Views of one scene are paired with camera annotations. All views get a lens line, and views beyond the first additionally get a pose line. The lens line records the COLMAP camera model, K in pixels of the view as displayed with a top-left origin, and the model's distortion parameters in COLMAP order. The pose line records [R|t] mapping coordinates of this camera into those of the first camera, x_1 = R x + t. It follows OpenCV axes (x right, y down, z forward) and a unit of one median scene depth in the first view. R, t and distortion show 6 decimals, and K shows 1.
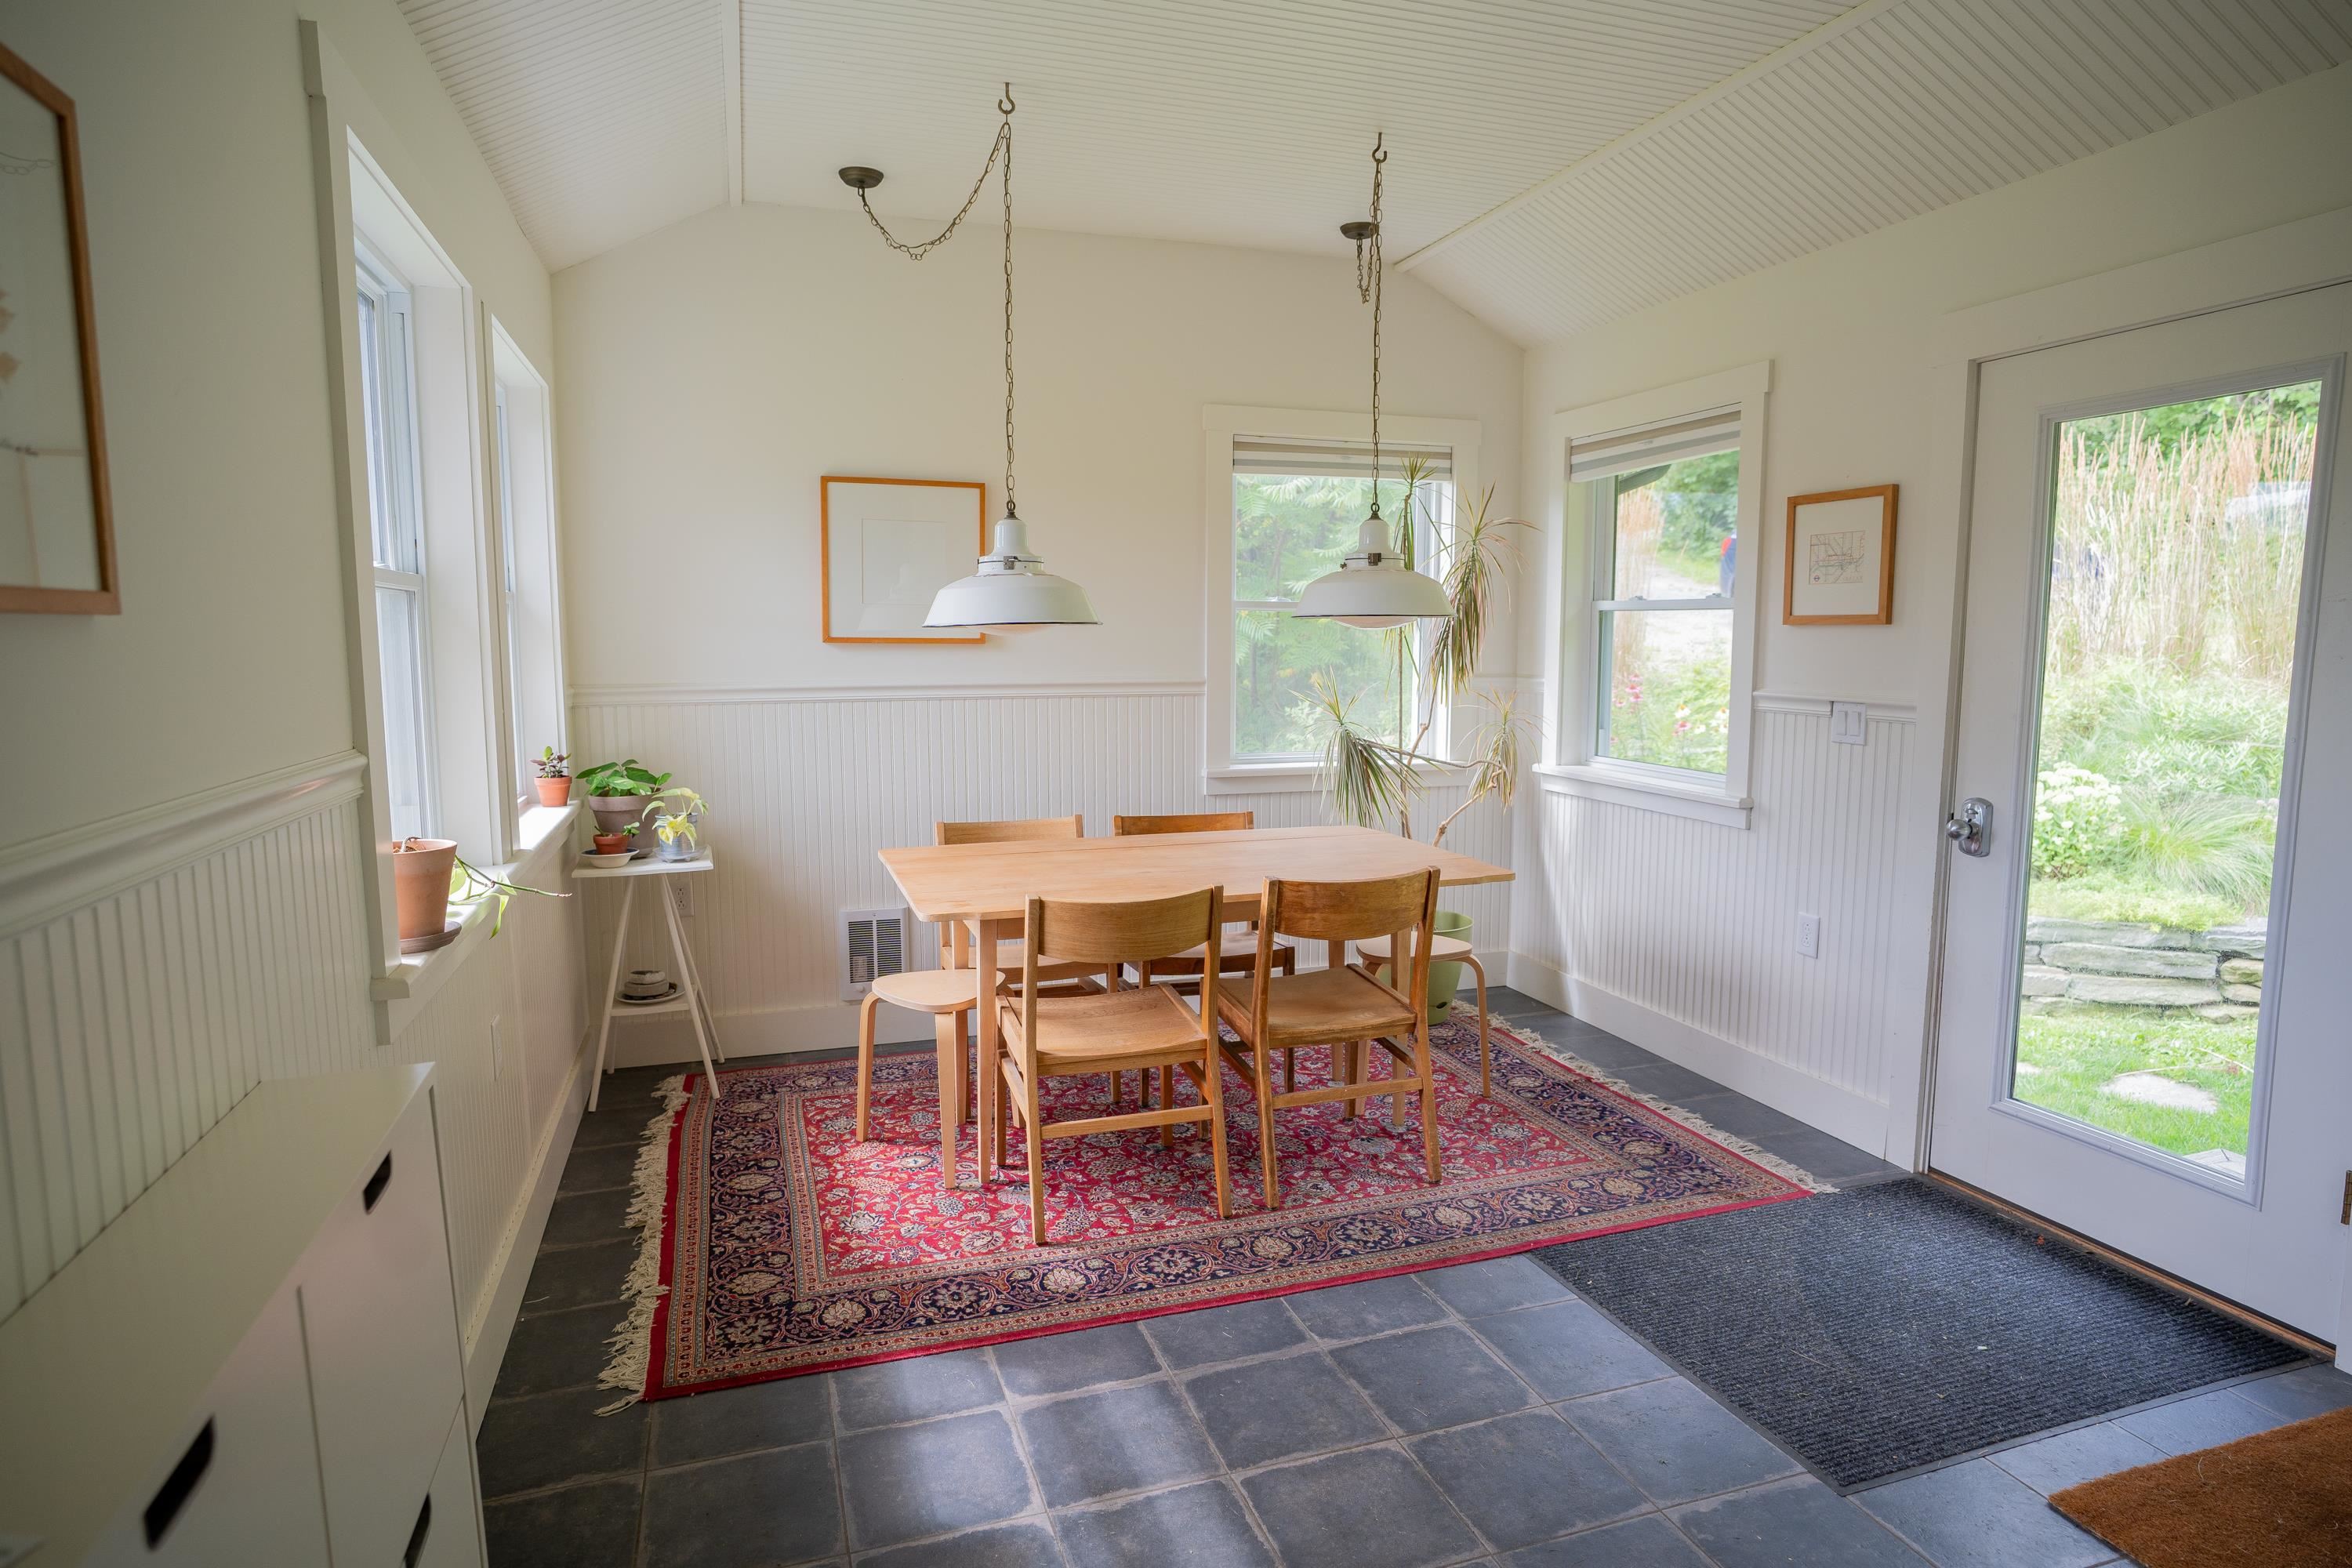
lens RADIAL K [[1301.1, 0, 1201.8], [0, 1301.1, 787.4], [0, 0, 1]] dist [-0.031443, -0.000489]
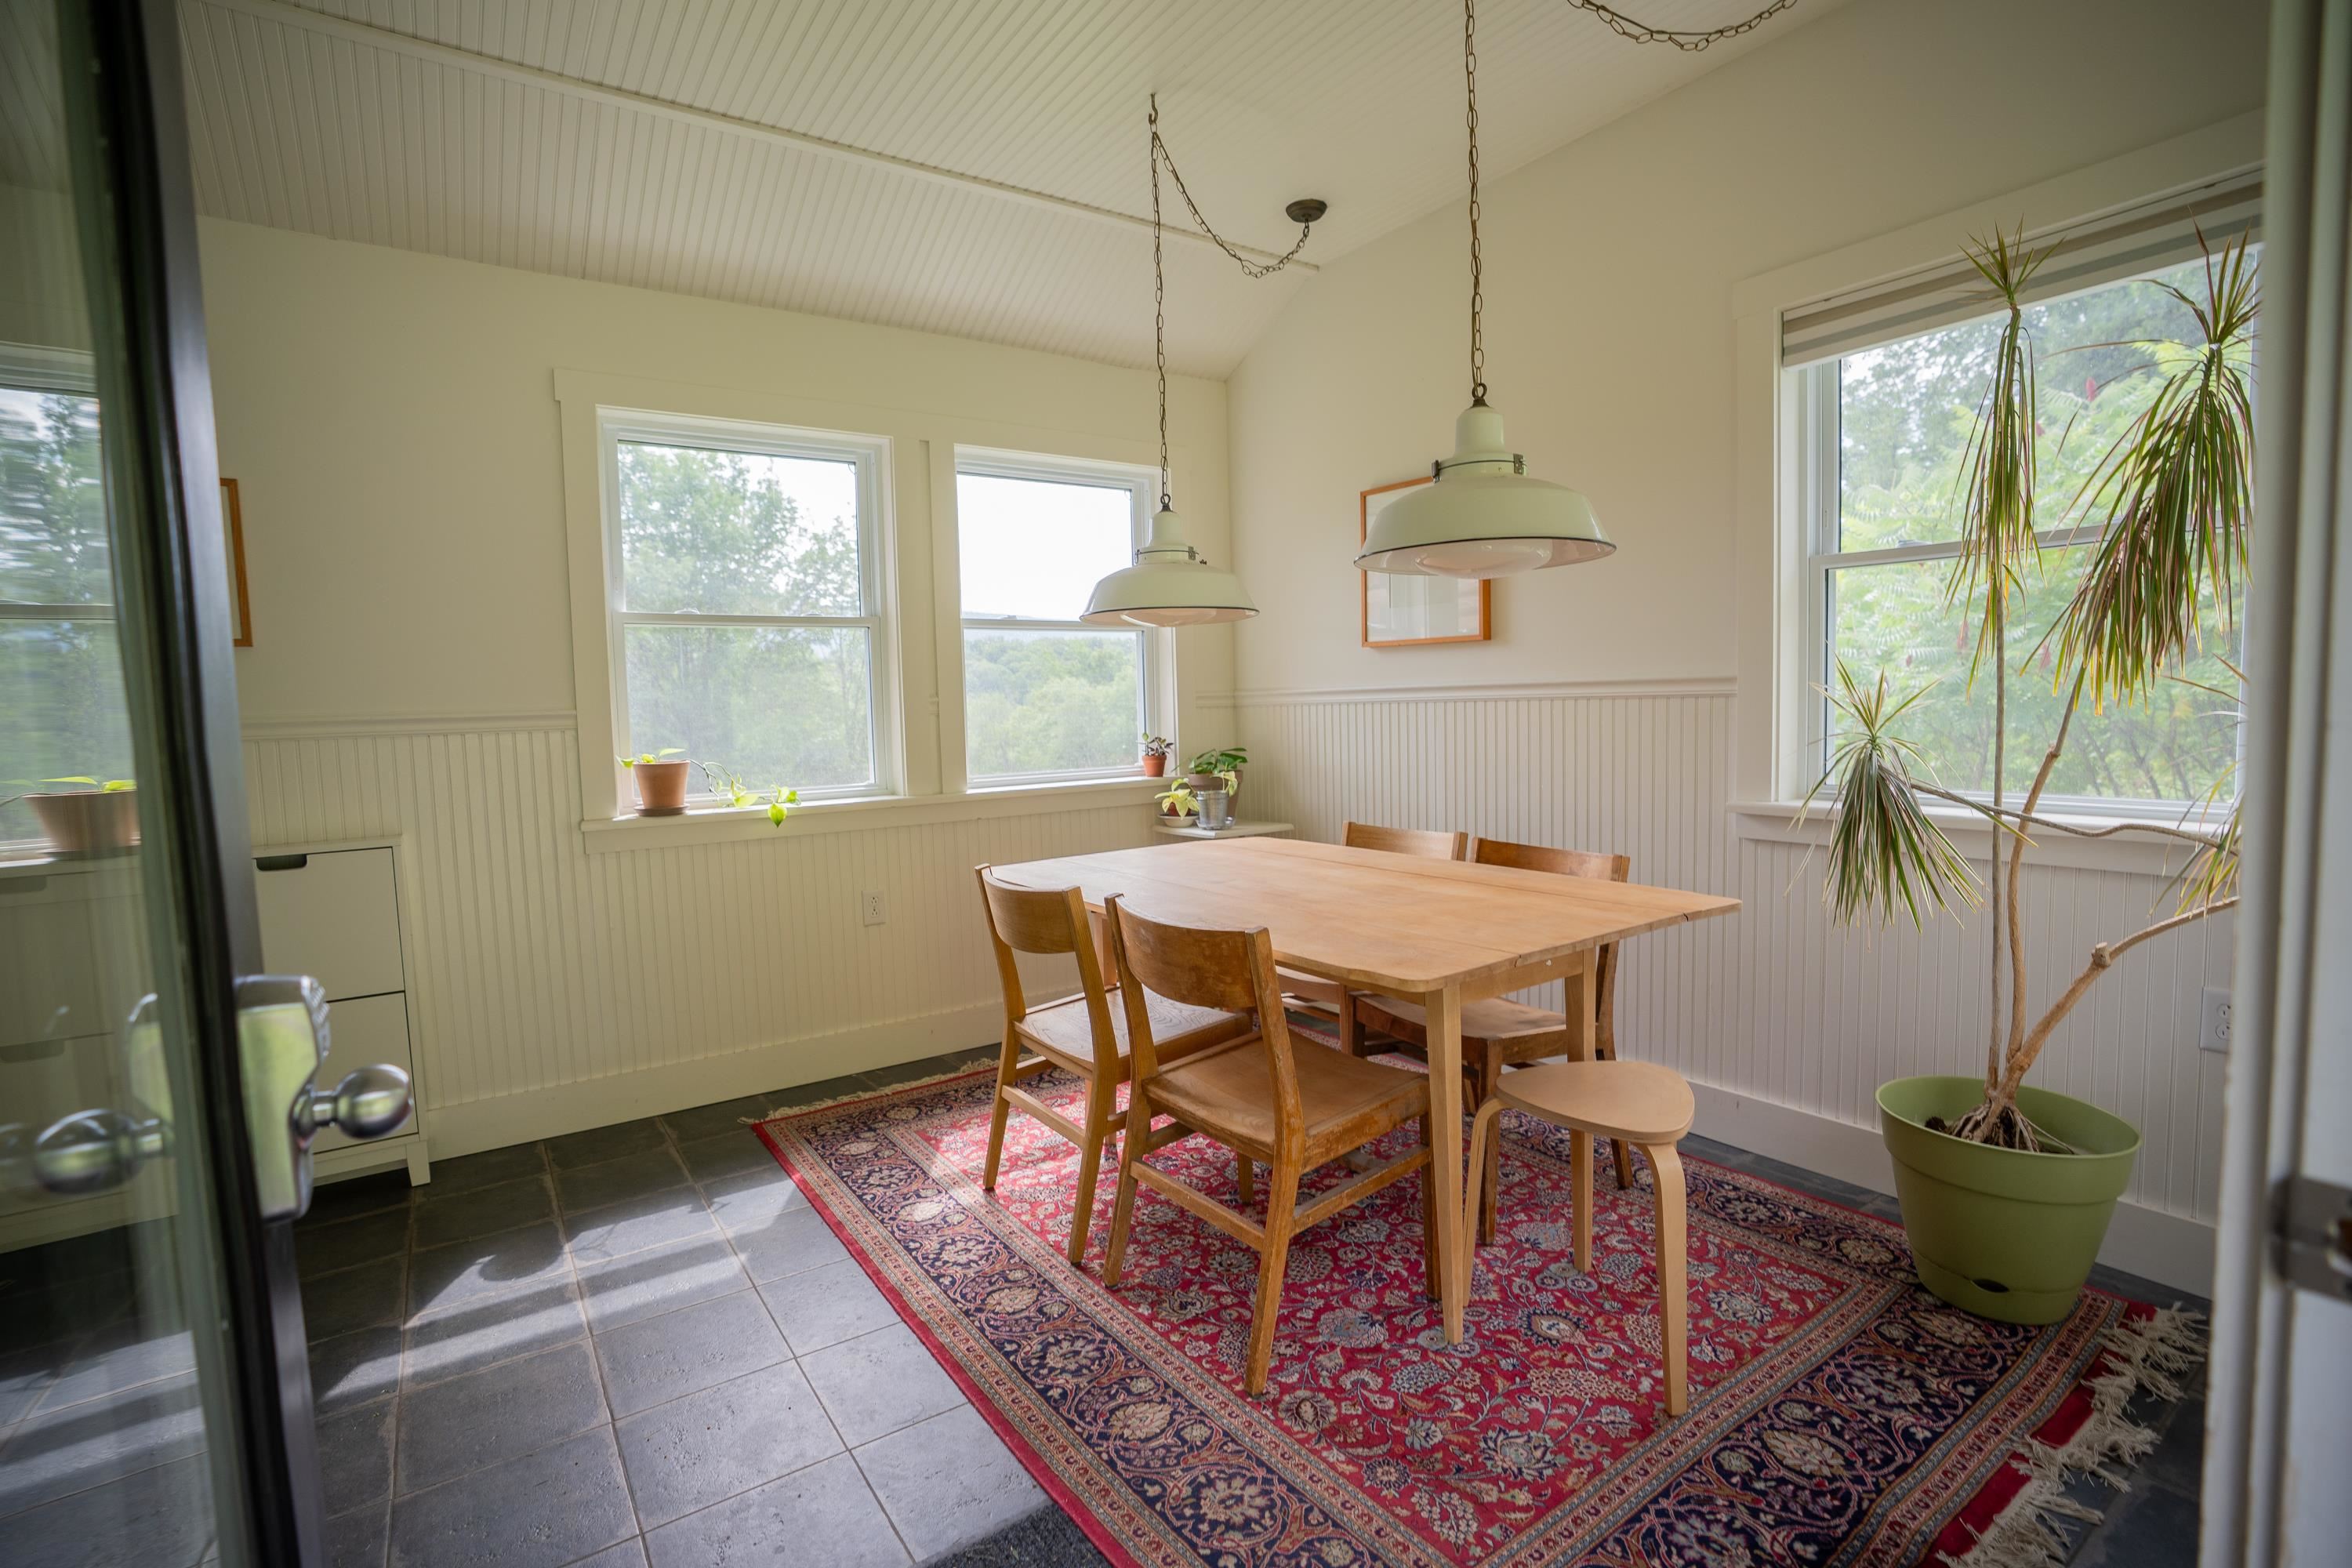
lens RADIAL K [[1092.7, 0, 1185.3], [0, 1092.7, 790.5], [0, 0, 1]] dist [-0.019352, 0.000548]
pose [[0.271627, 0.064278, -0.960254, 0.780848], [-0.085655, 0.995422, 0.042403, -0.033029], [0.958583, 0.070733, 0.275890, 0.886280]]
